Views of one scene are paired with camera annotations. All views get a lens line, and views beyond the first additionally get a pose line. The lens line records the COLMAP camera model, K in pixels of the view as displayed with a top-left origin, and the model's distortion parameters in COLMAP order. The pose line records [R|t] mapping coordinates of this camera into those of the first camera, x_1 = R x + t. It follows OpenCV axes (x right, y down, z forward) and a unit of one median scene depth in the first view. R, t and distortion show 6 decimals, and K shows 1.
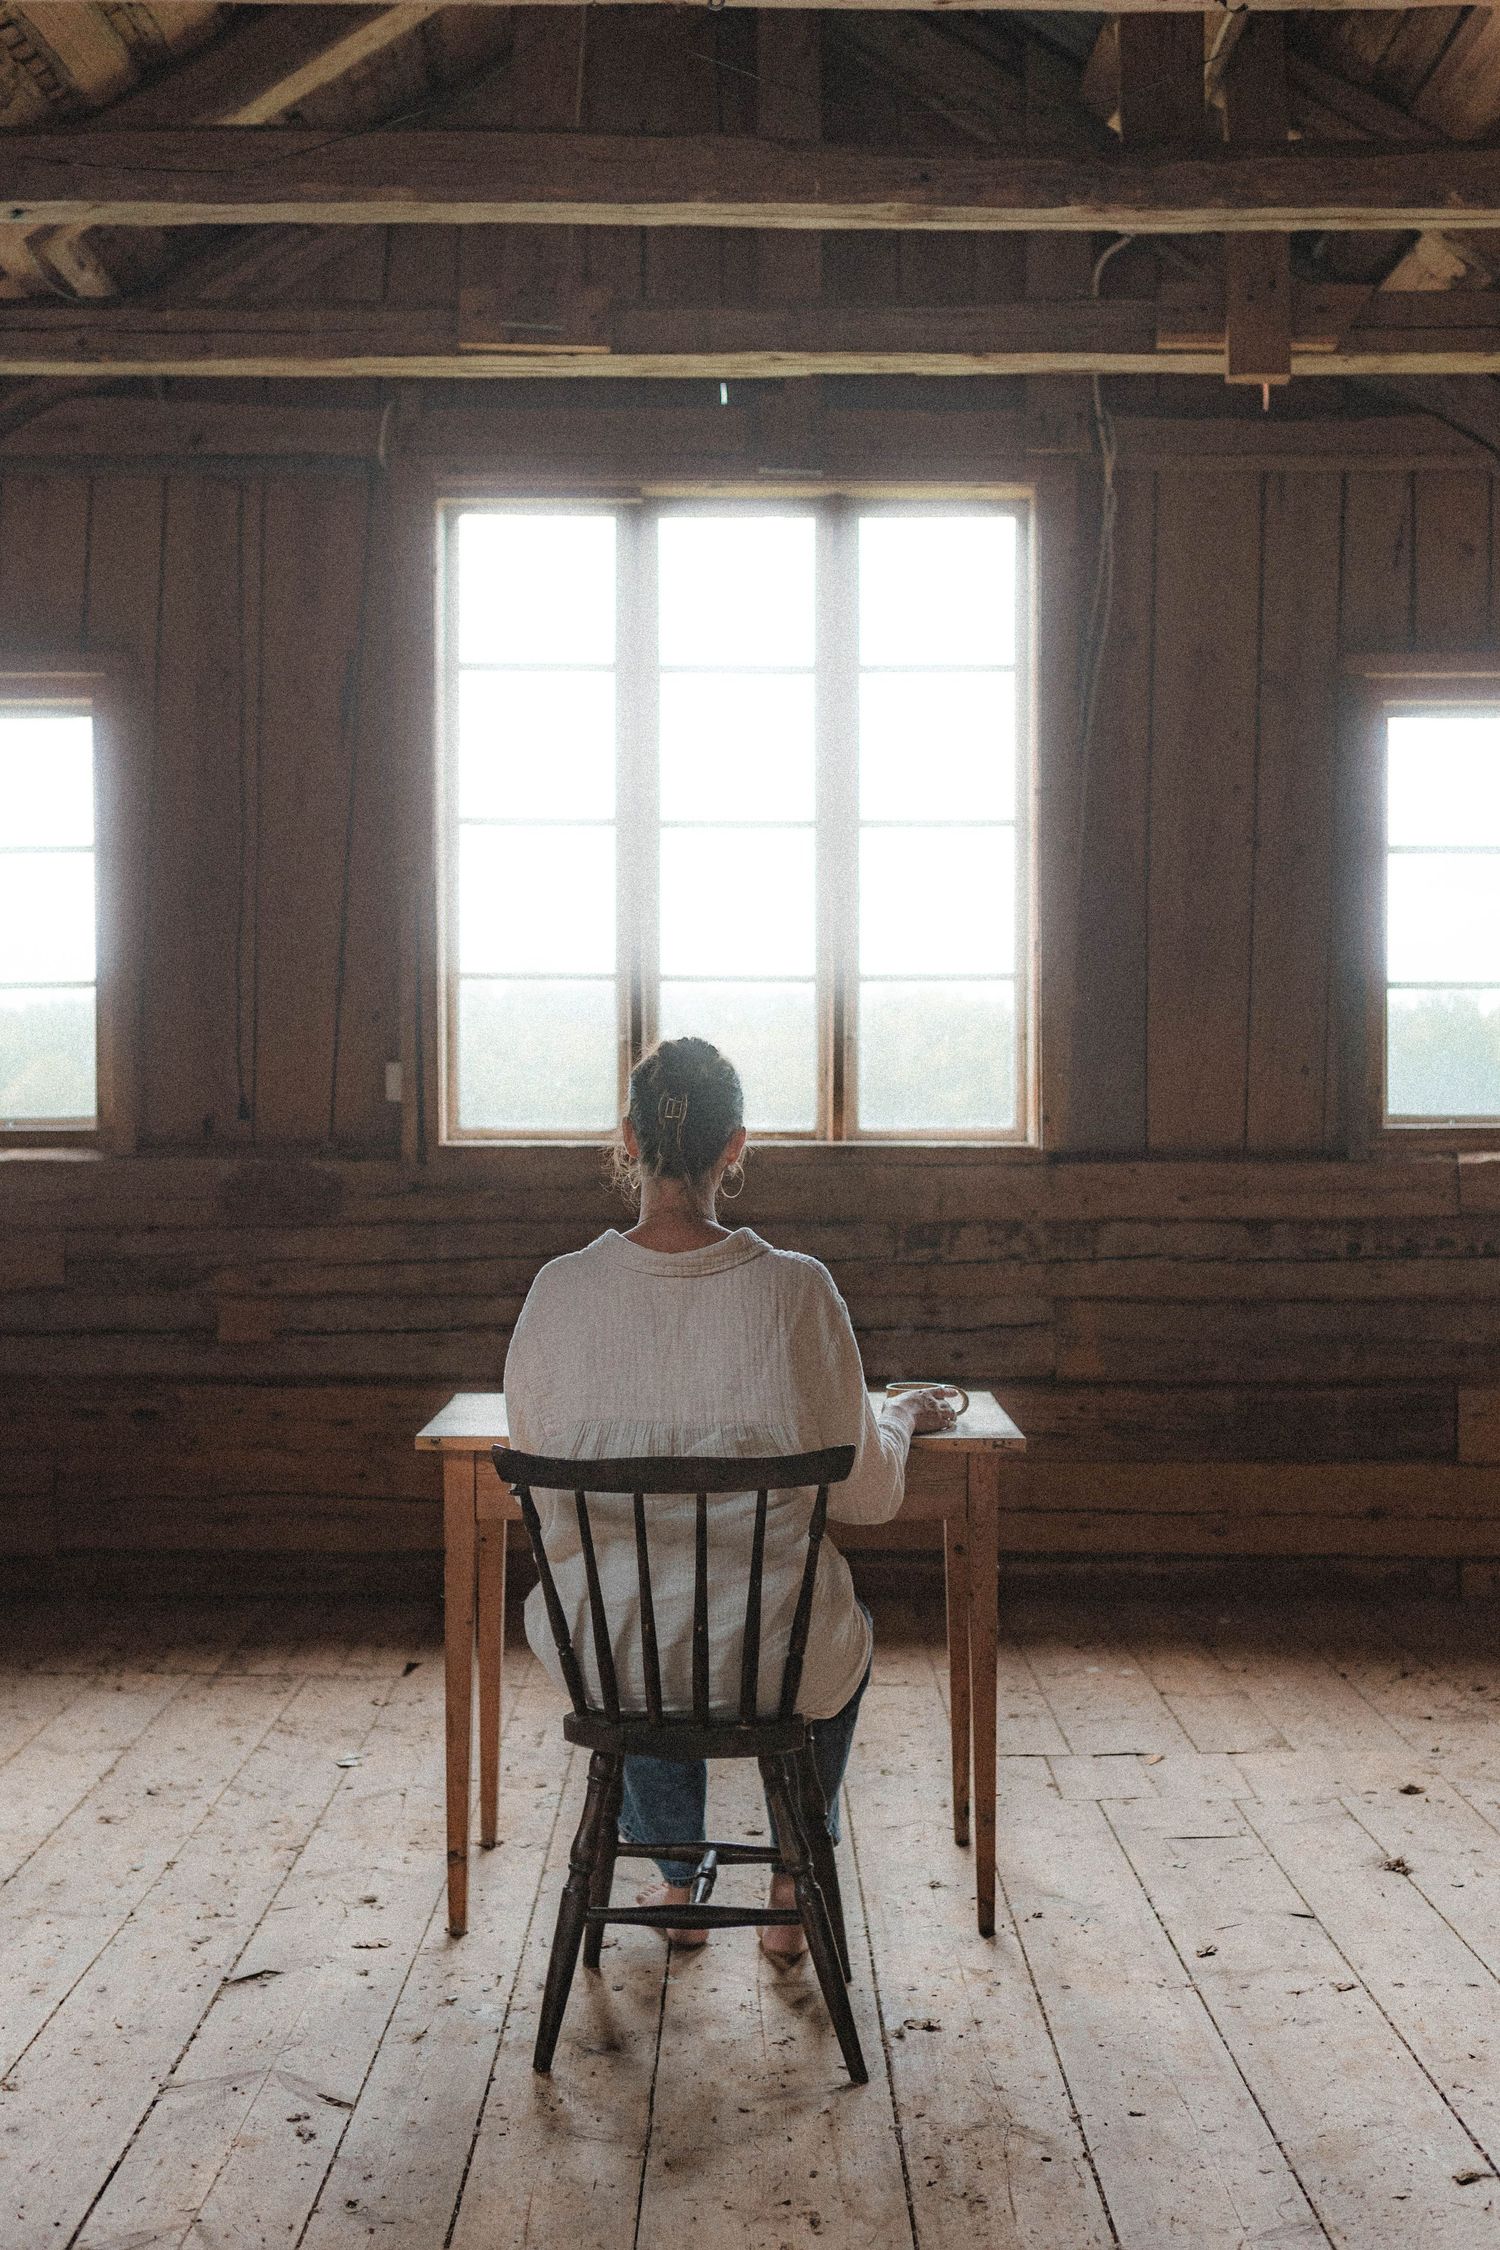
lens RADIAL K [[2521.0, 0, 750.7], [0, 2521.0, 1121.4], [0, 0, 1]] dist [-0.018233, 0.000000]
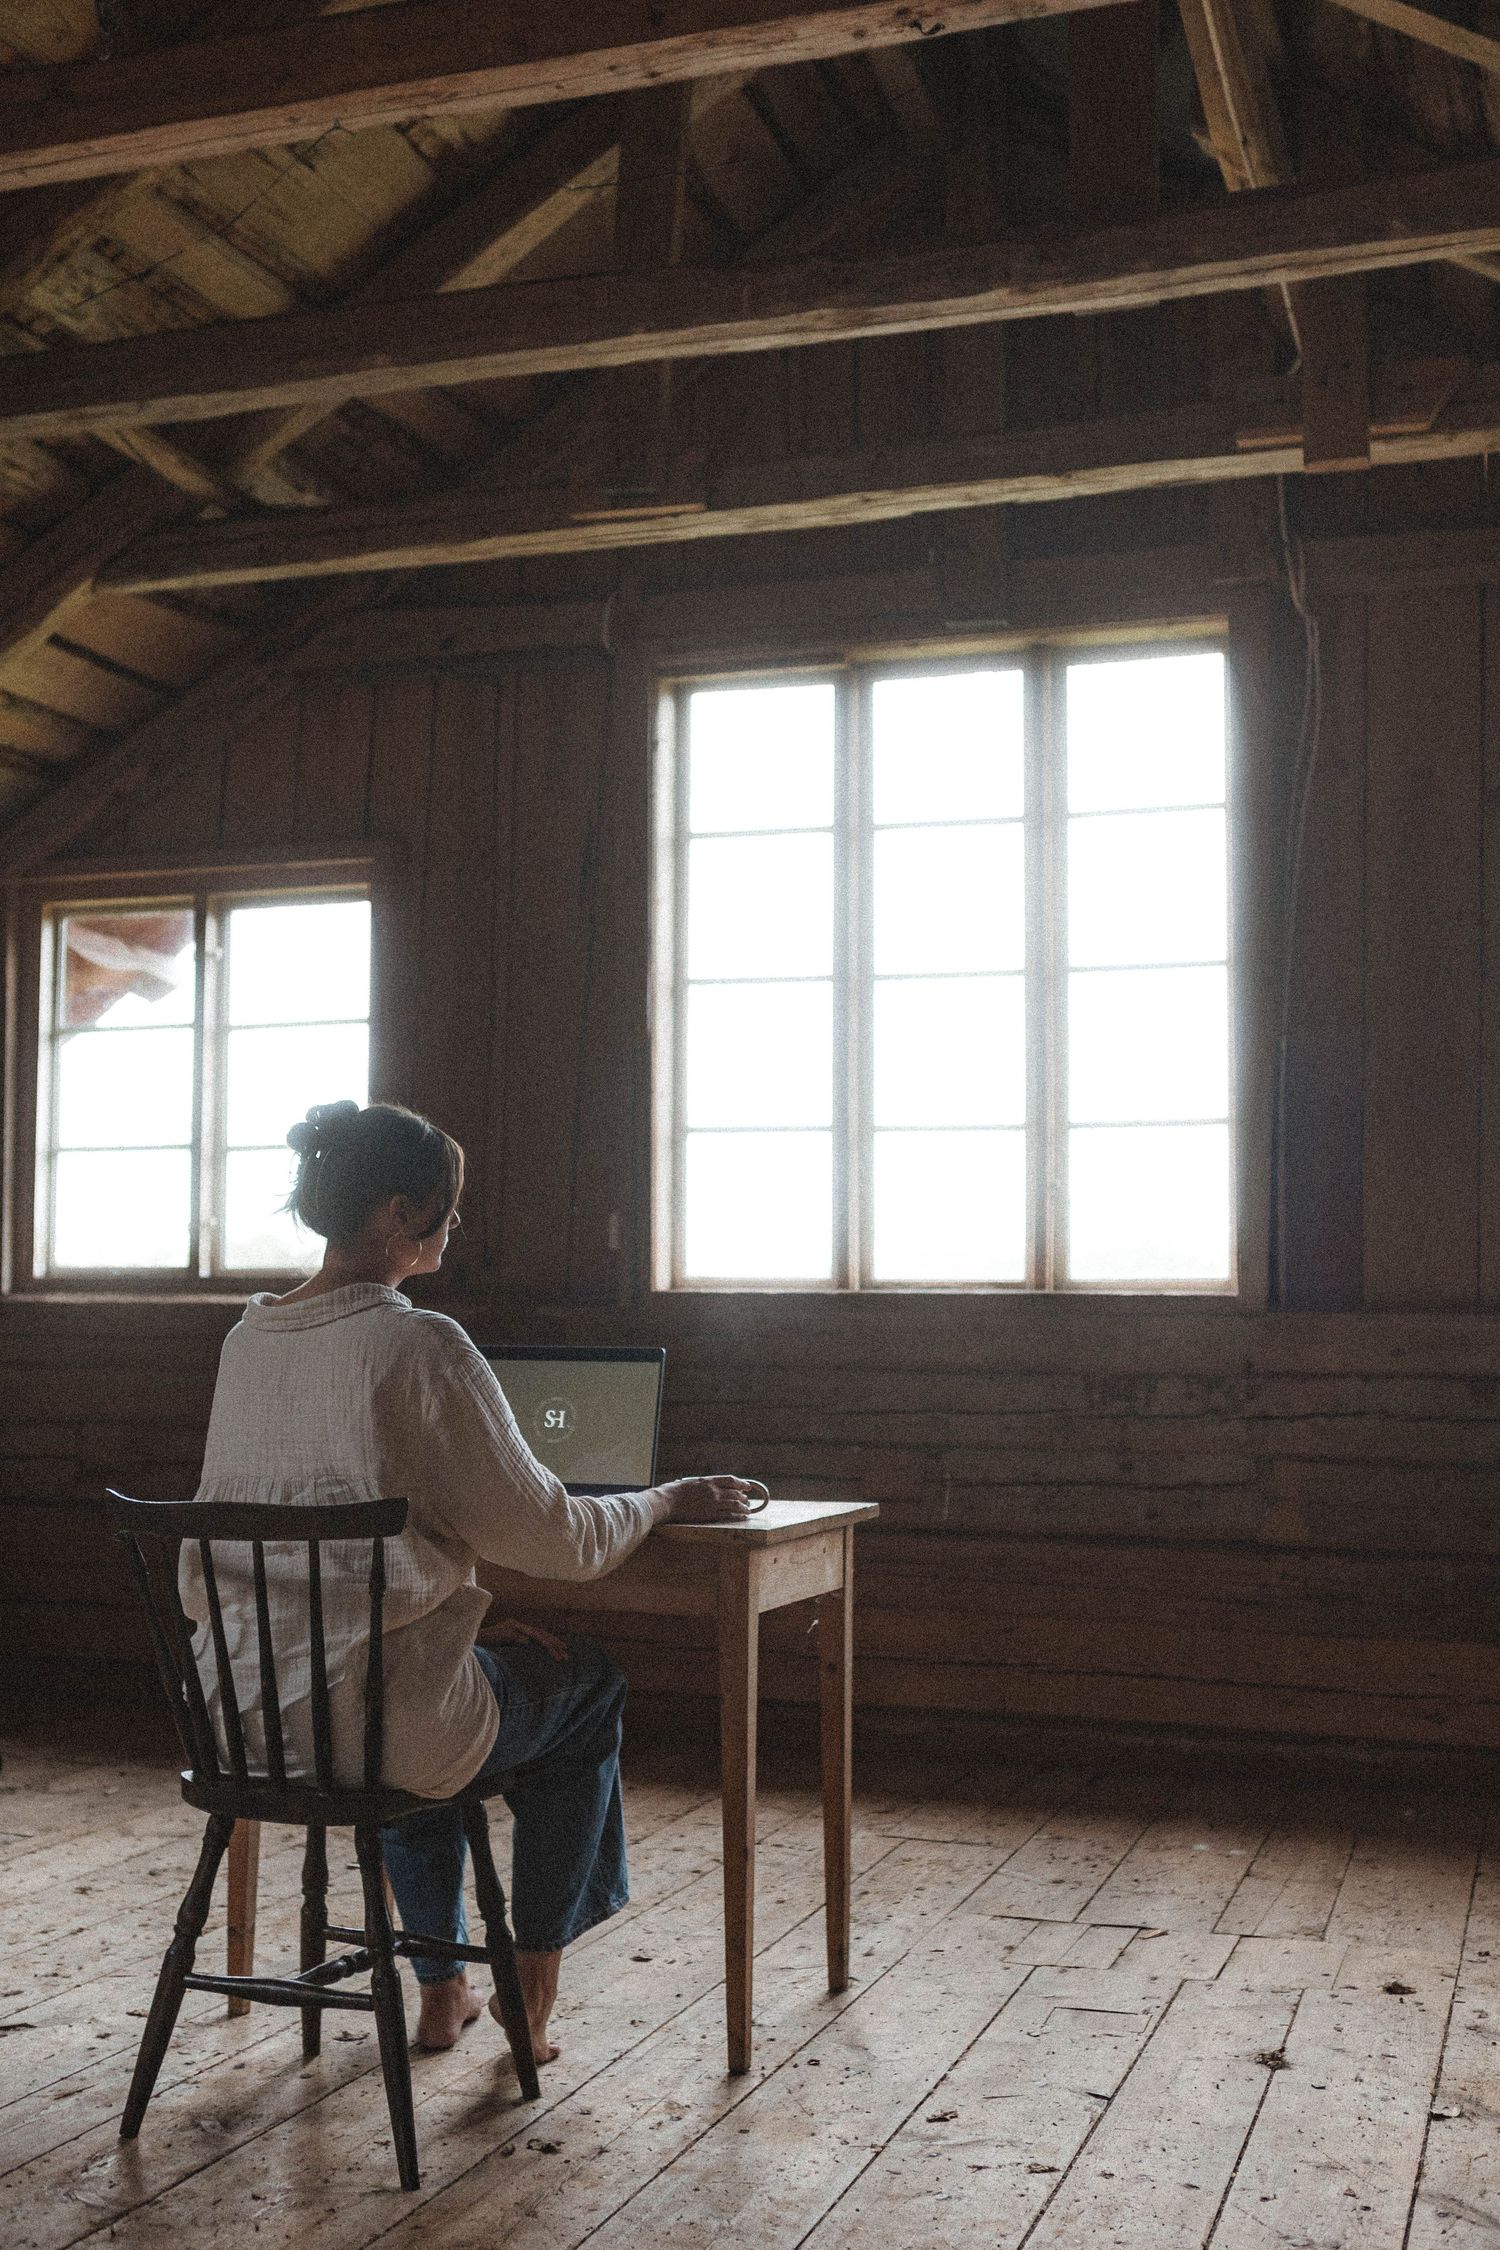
lens RADIAL K [[2387.2, 0, 748.7], [0, 2387.2, 1126.1], [0, 0, 1]] dist [-0.018200, 0.000000]
pose [[0.945204, -0.018535, -0.325955, 0.276353], [-0.014574, 0.994996, -0.098843, 0.045061], [0.326156, 0.098177, 0.940204, 0.103827]]
